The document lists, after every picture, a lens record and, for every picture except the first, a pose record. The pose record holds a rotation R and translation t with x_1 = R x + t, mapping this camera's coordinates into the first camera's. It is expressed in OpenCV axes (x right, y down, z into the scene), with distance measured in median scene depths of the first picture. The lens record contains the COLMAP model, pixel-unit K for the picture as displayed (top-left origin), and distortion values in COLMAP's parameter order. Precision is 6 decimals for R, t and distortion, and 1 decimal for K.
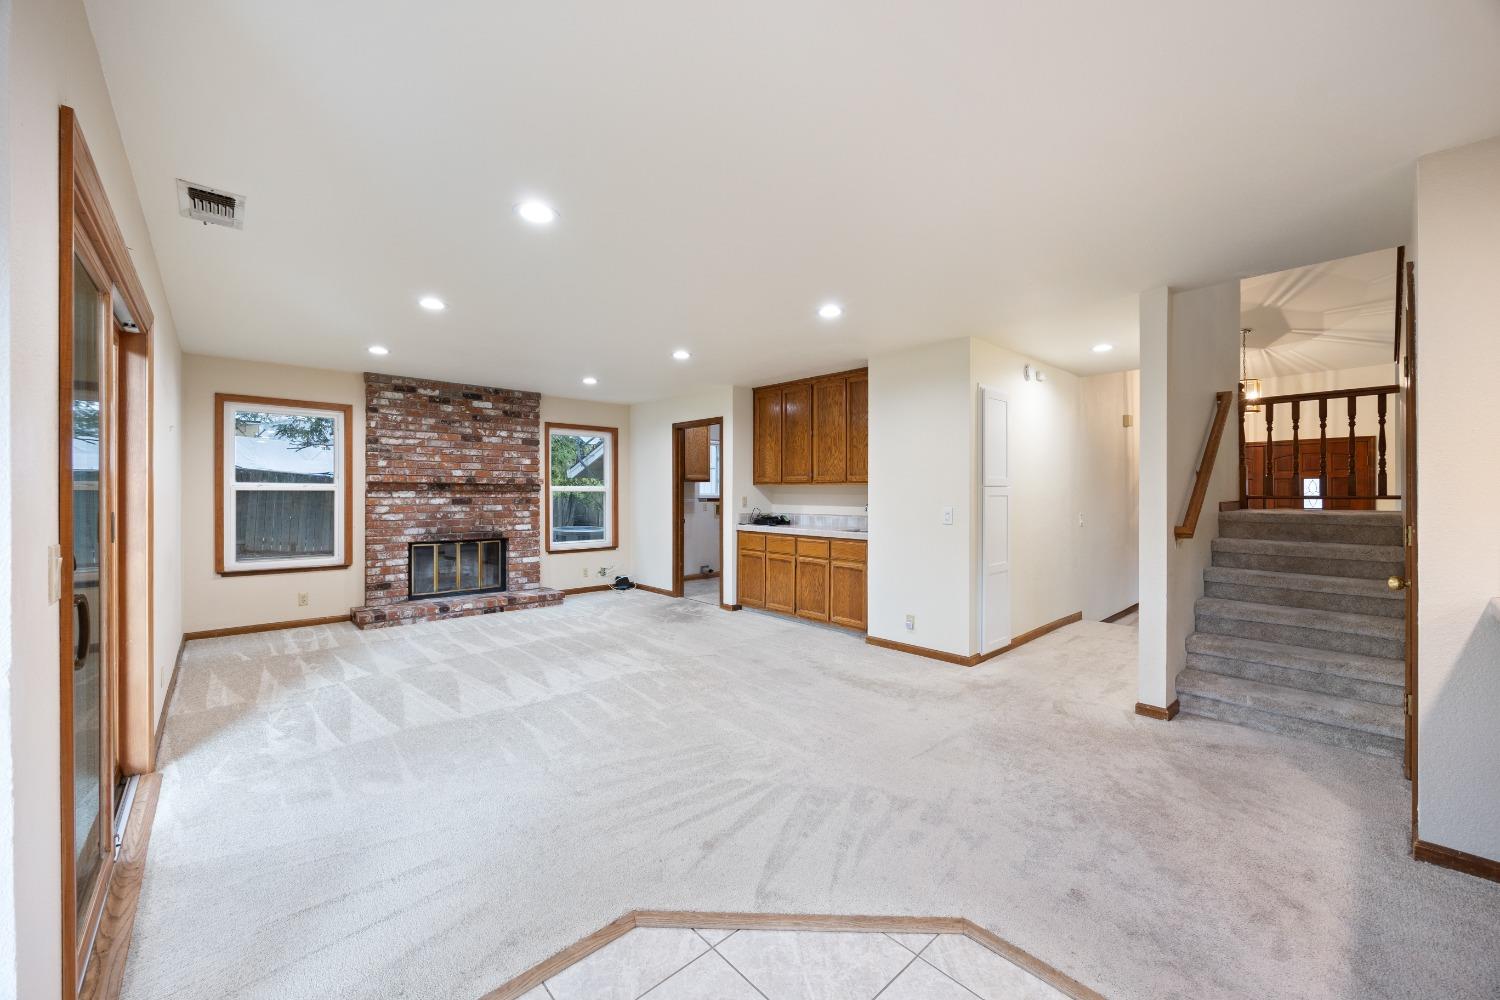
lens RADIAL K [[579.5, 0, 744.9], [0, 579.5, 494.9], [0, 0, 1]] dist [-0.003671, 0.000246]
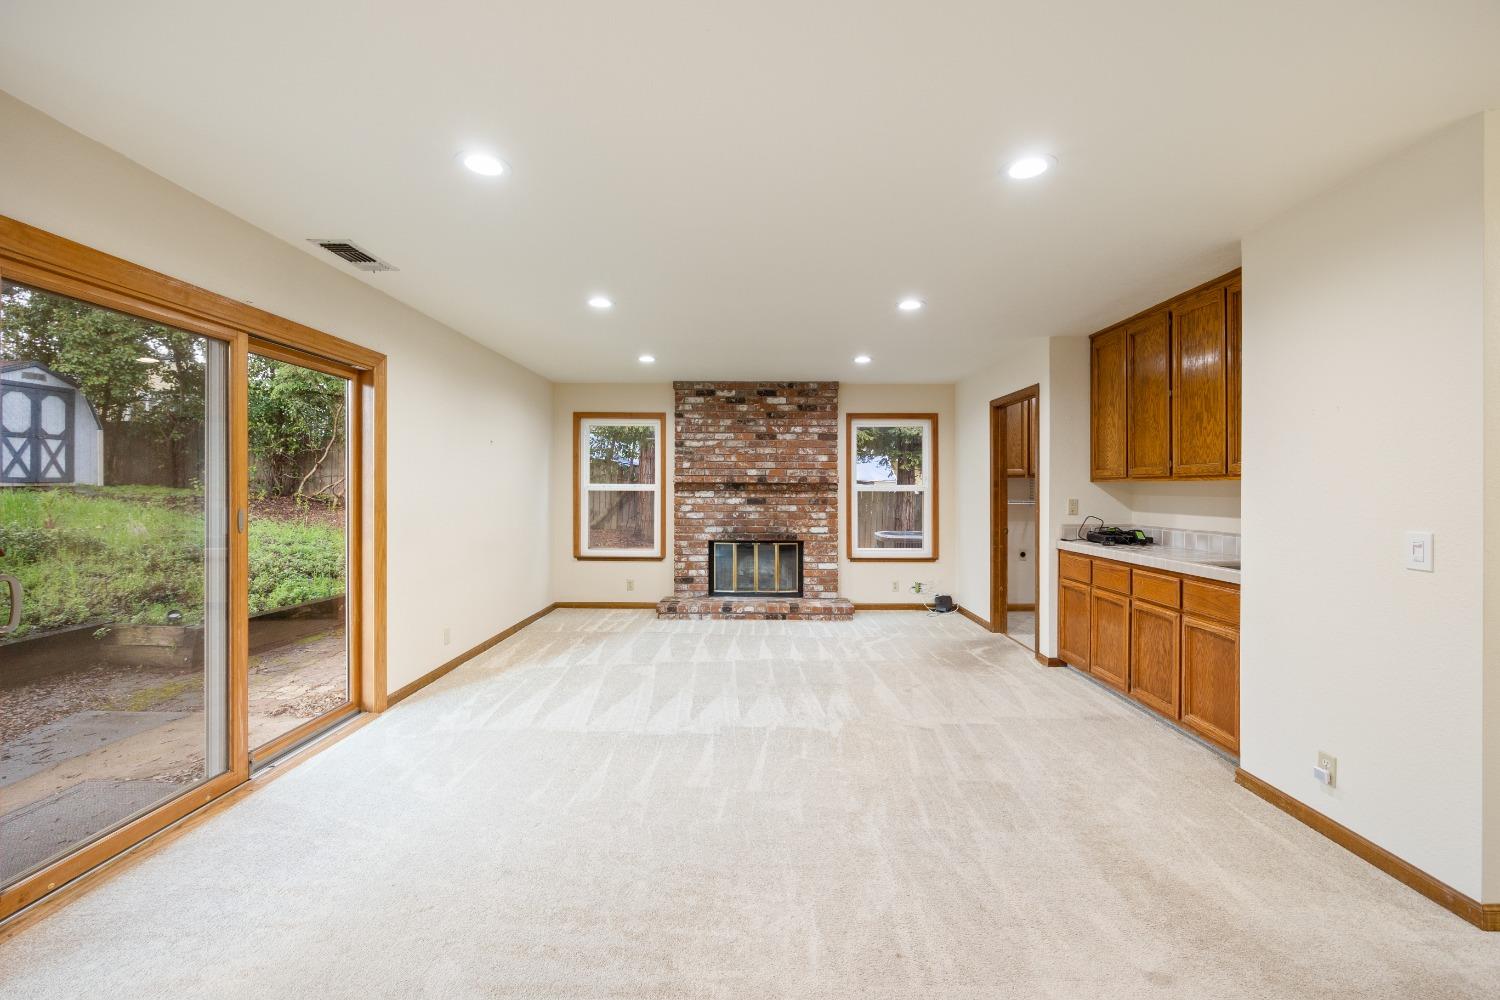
lens RADIAL K [[605.8, 0, 760.3], [0, 605.8, 491.2], [0, 0, 1]] dist [-0.002480, 0.000275]
pose [[0.738794, 0.001329, -0.673930, 0.224833], [-0.004024, 0.999989, -0.002439, -0.003575], [0.673919, 0.004513, 0.738792, 0.262728]]
